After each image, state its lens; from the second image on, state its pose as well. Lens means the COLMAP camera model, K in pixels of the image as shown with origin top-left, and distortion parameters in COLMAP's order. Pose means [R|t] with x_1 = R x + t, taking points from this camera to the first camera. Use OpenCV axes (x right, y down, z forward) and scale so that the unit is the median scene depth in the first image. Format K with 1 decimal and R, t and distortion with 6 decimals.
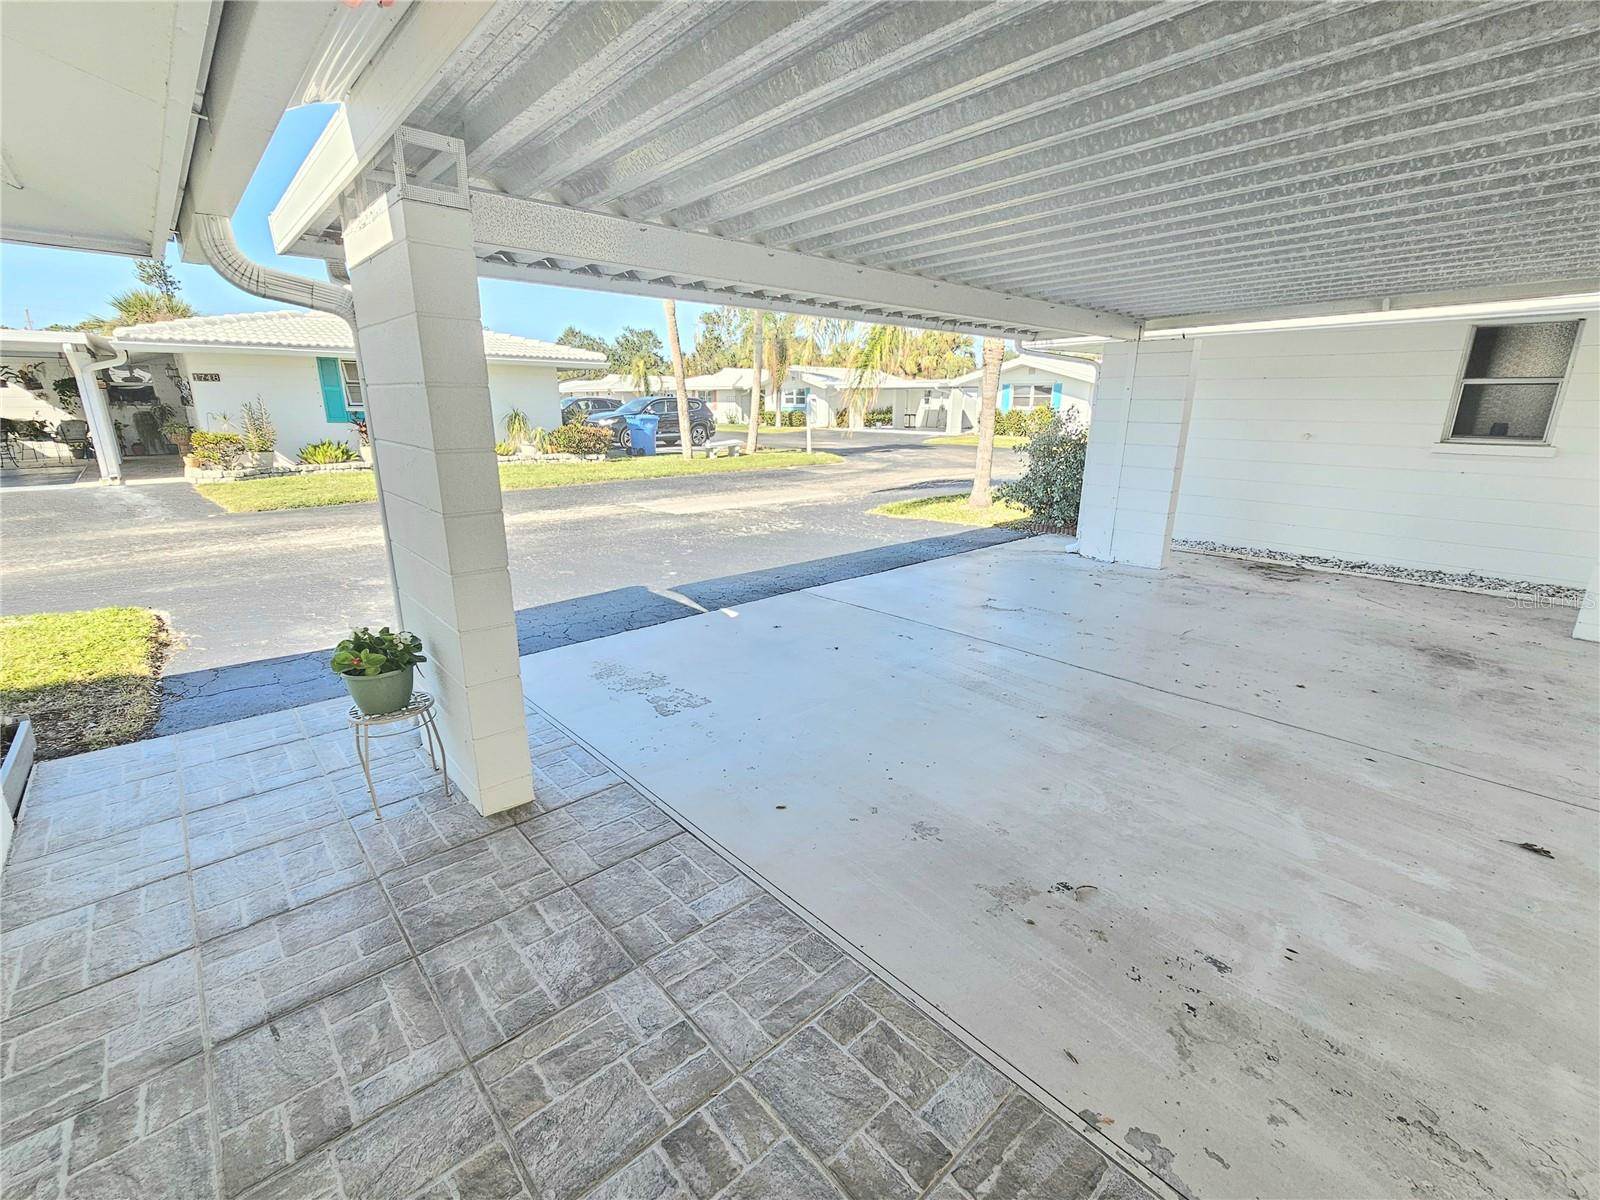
lens RADIAL K [[696.0, 0, 804.7], [0, 696.0, 599.8], [0, 0, 1]] dist [-0.000016, 0.000227]
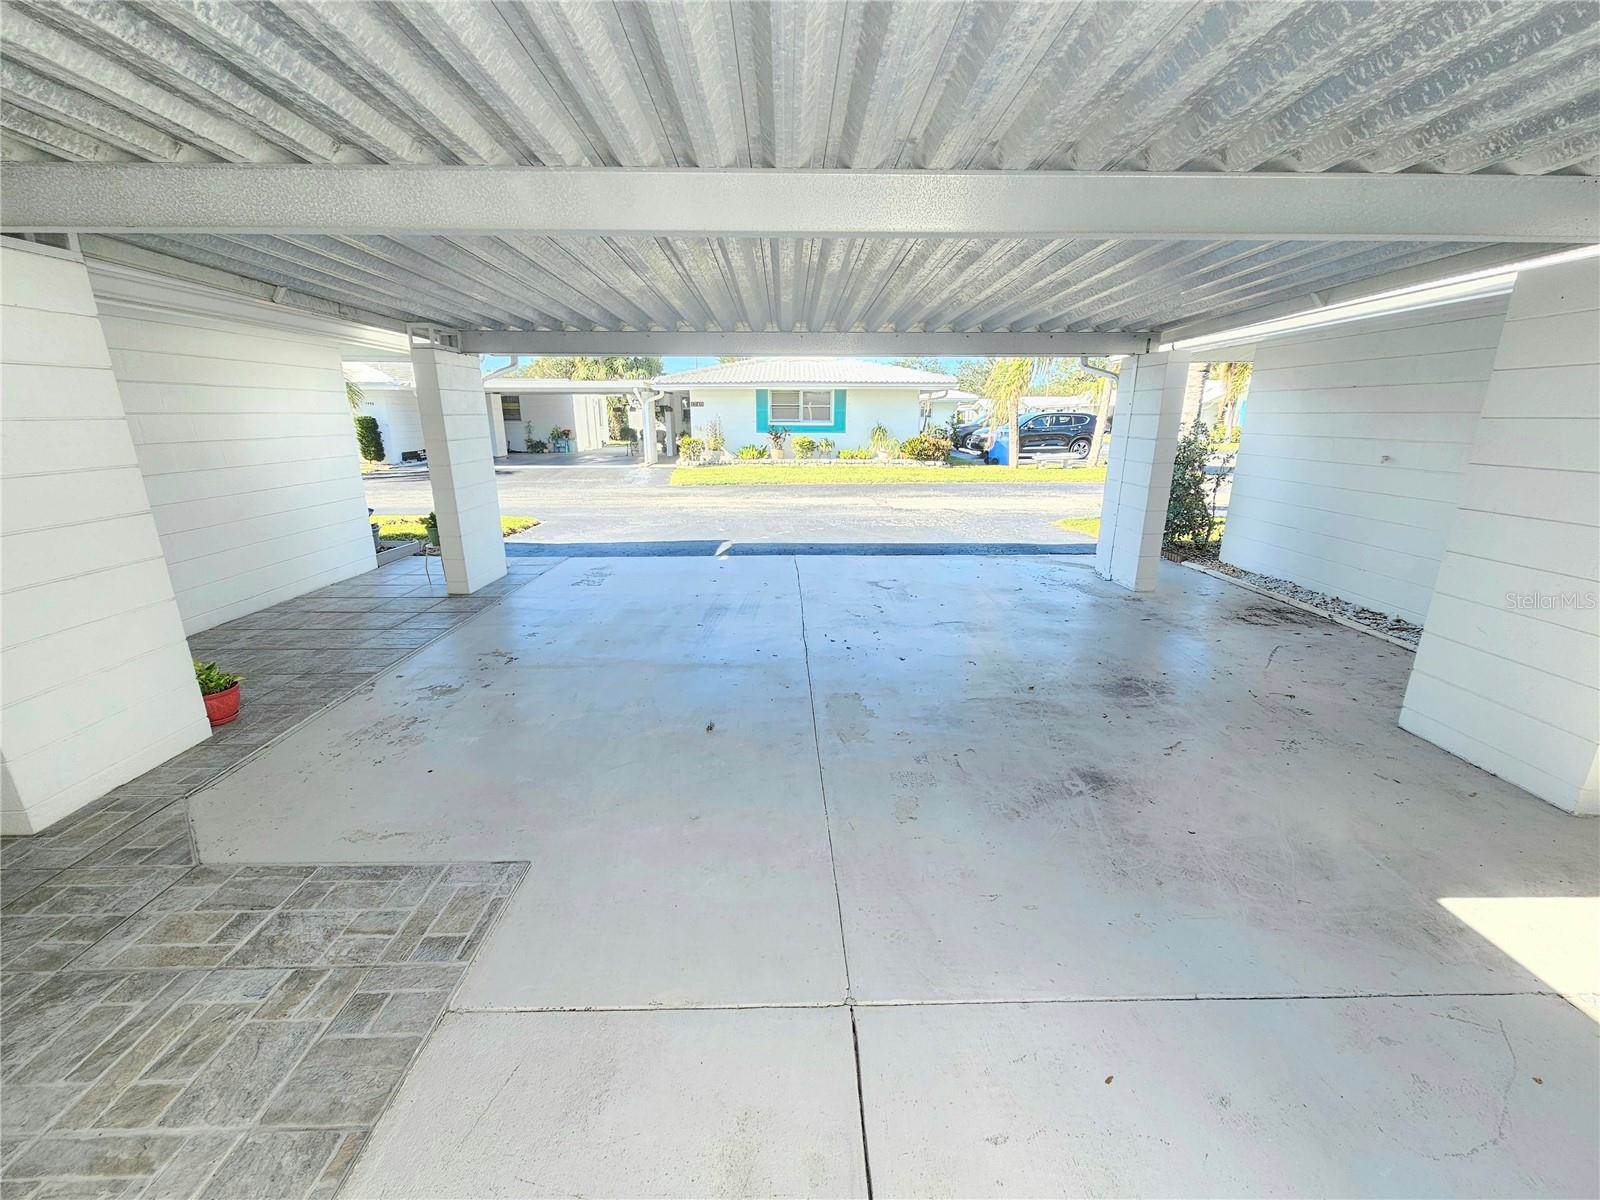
lens RADIAL K [[646.4, 0, 806.0], [0, 646.4, 599.4], [0, 0, 1]] dist [-0.001880, 0.000266]
pose [[0.755765, 0.173646, -0.631400, 1.271032], [-0.174286, 0.982763, 0.061662, -0.016190], [0.631224, 0.063442, 0.773002, 0.032364]]
